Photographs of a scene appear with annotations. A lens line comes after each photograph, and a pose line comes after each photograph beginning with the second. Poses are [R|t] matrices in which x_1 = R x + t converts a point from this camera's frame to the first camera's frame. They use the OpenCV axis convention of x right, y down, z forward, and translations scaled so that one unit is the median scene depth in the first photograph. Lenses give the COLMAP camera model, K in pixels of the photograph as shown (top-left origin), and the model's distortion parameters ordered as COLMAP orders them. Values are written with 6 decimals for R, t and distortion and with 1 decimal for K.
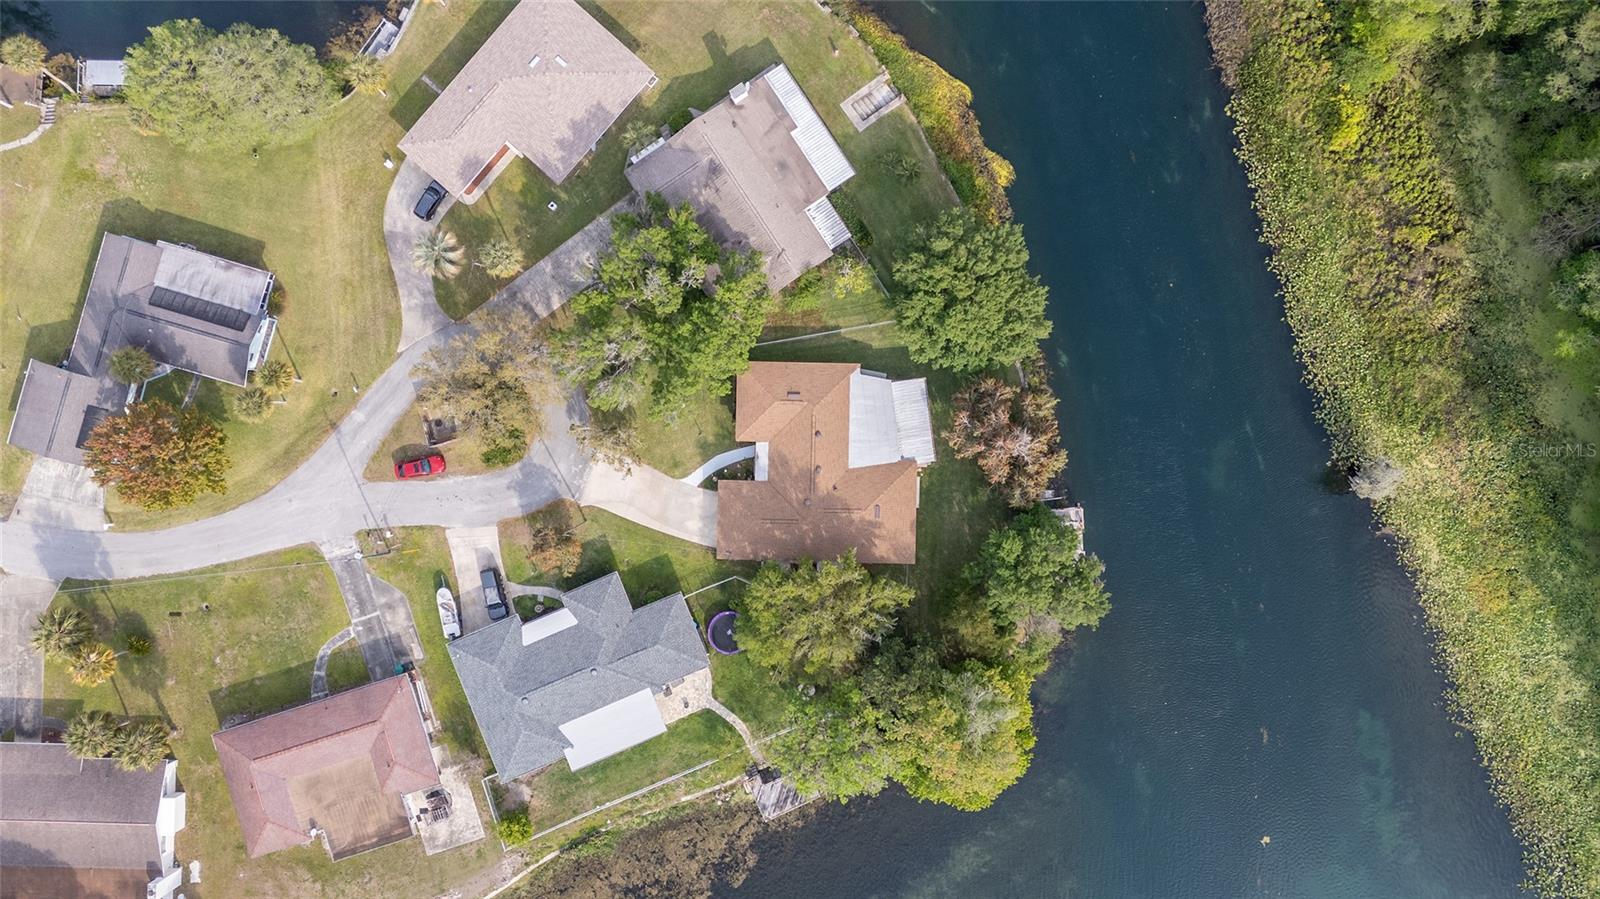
lens RADIAL K [[1186.1, 0, 814.8], [0, 1186.1, 442.7], [0, 0, 1]] dist [0.047227, -0.017415]
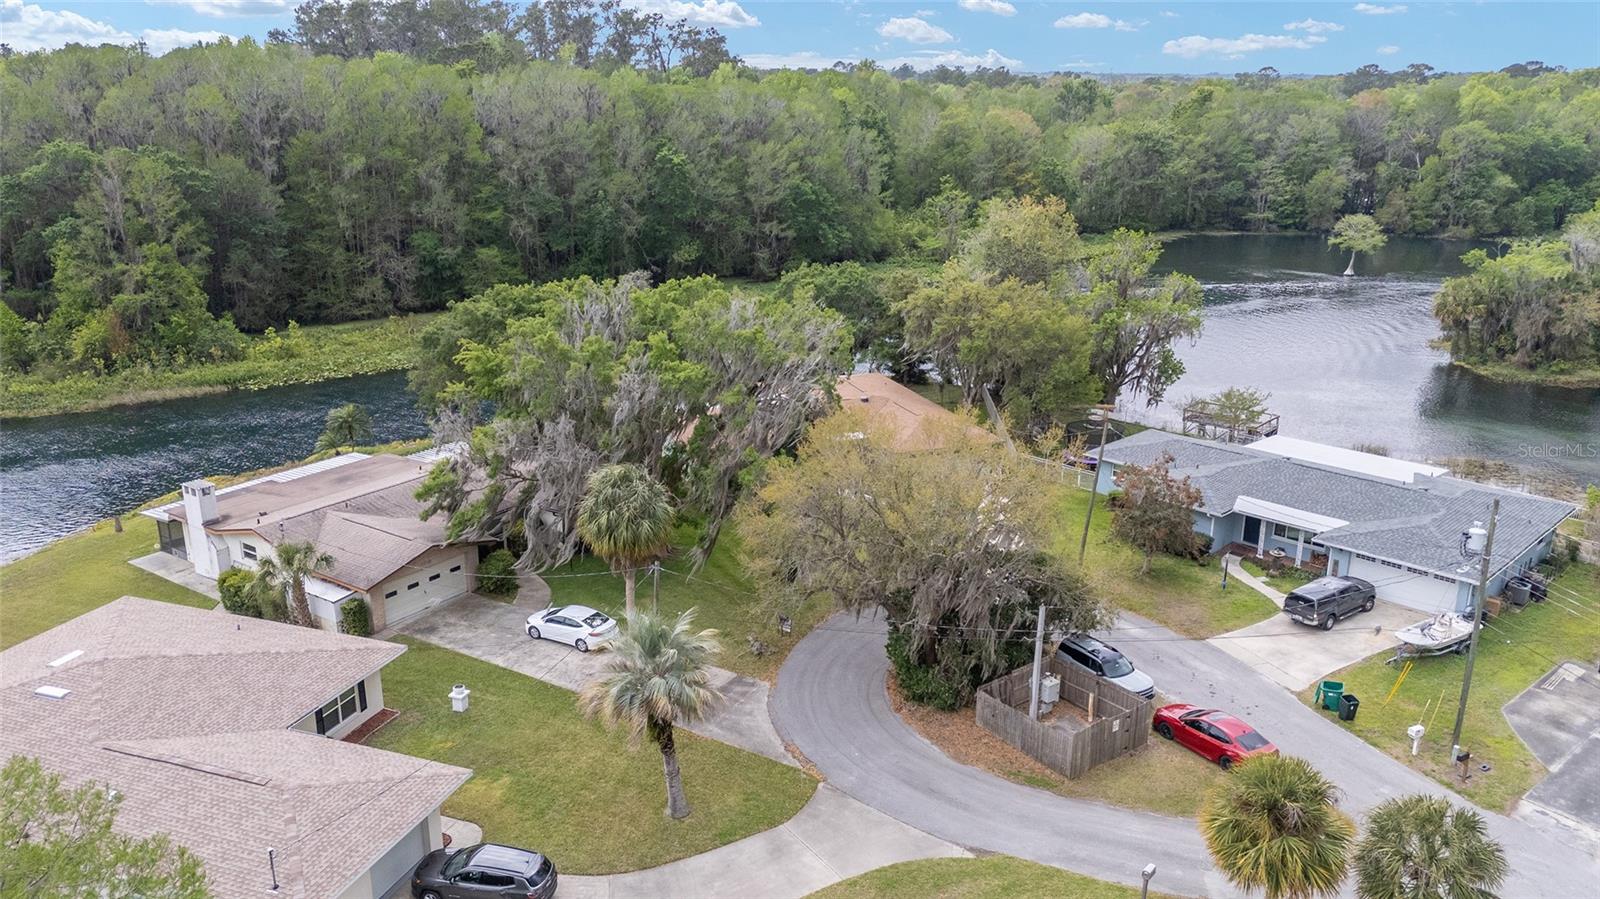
lens RADIAL K [[1186.1, 0, 805.4], [0, 1186.1, 451.3], [0, 0, 1]] dist [0.047227, -0.017415]
pose [[-0.373894, -0.260926, 0.890012, -0.604078], [0.927435, -0.113674, 0.356289, -0.226655], [0.008206, 0.958643, 0.284494, 0.814925]]
